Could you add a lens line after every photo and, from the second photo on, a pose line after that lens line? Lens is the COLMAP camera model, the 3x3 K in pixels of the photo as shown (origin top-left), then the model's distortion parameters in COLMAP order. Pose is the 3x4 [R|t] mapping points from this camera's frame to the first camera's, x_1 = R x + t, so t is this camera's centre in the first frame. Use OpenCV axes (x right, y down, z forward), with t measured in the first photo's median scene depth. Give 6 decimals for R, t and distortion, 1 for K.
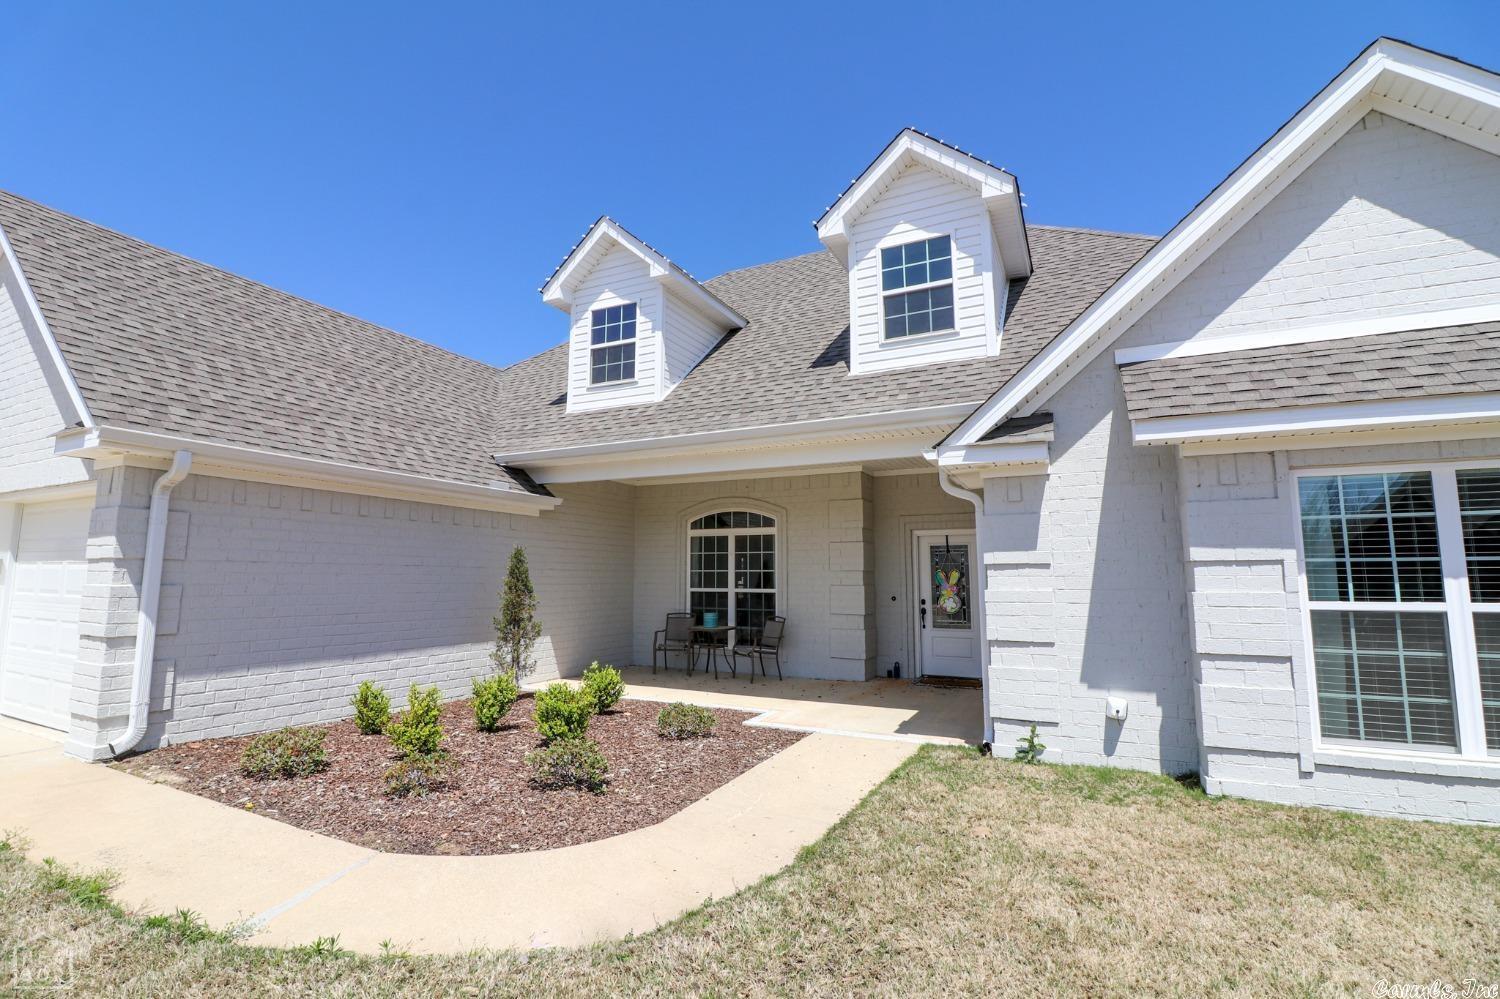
lens RADIAL K [[690.1, 0, 738.5], [0, 690.1, 490.9], [0, 0, 1]] dist [-0.002417, -0.010886]
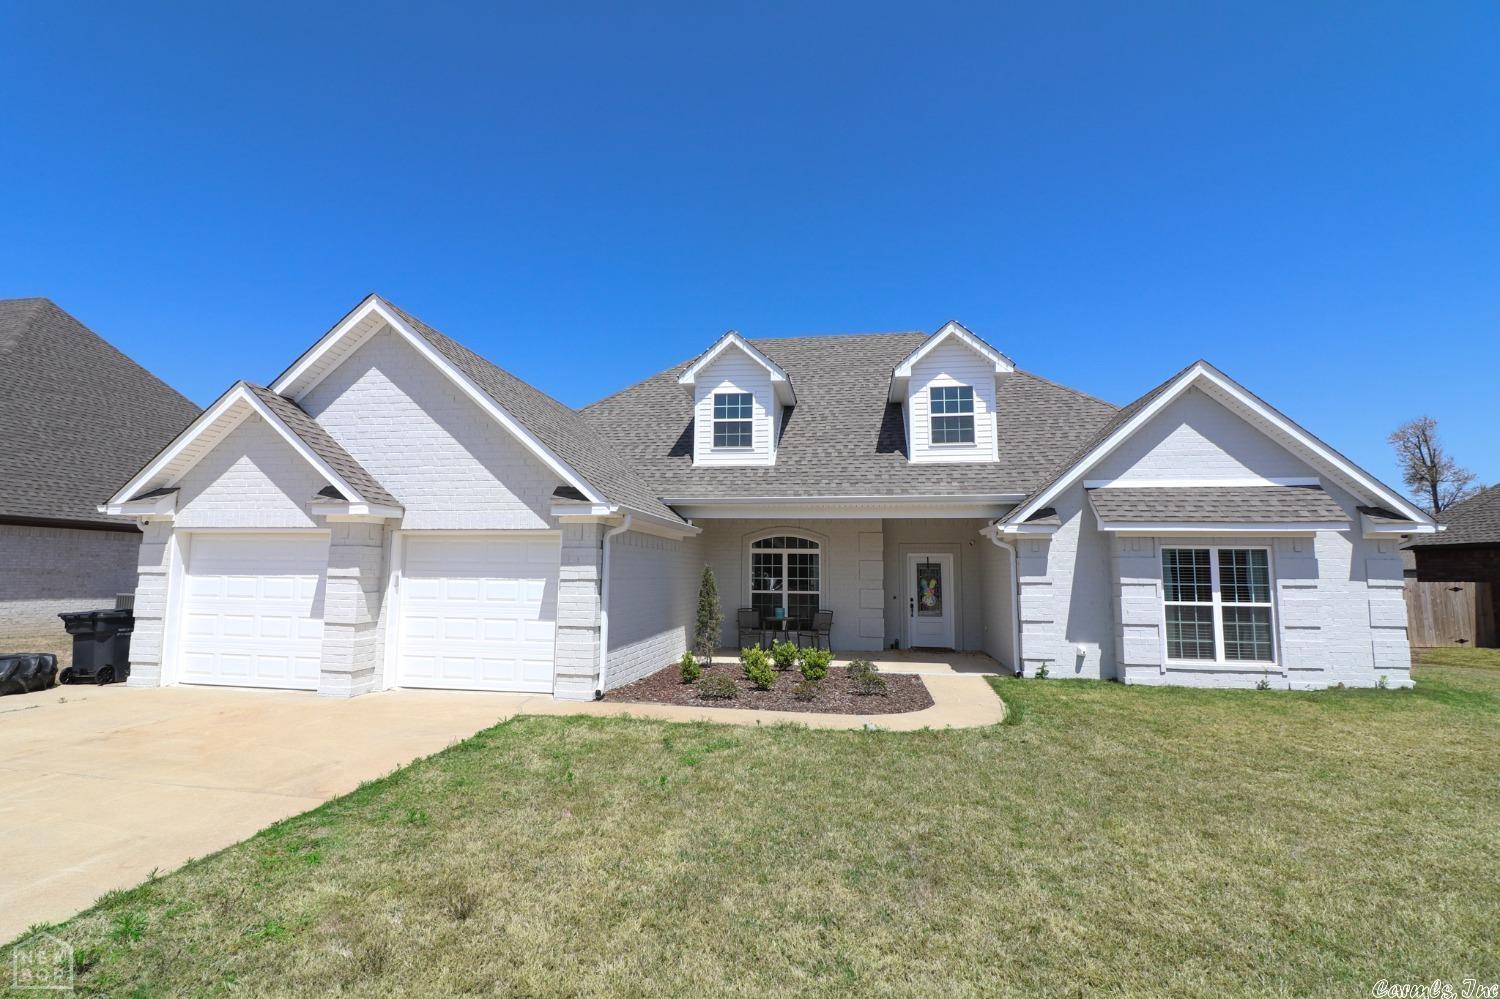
lens RADIAL K [[709.6, 0, 747.1], [0, 709.6, 492.6], [0, 0, 1]] dist [-0.000577, -0.000063]
pose [[0.952907, 0.039312, 0.300703, -1.045332], [-0.044211, 0.998977, 0.009499, -0.140453], [-0.300022, -0.022346, 0.953671, -0.725992]]
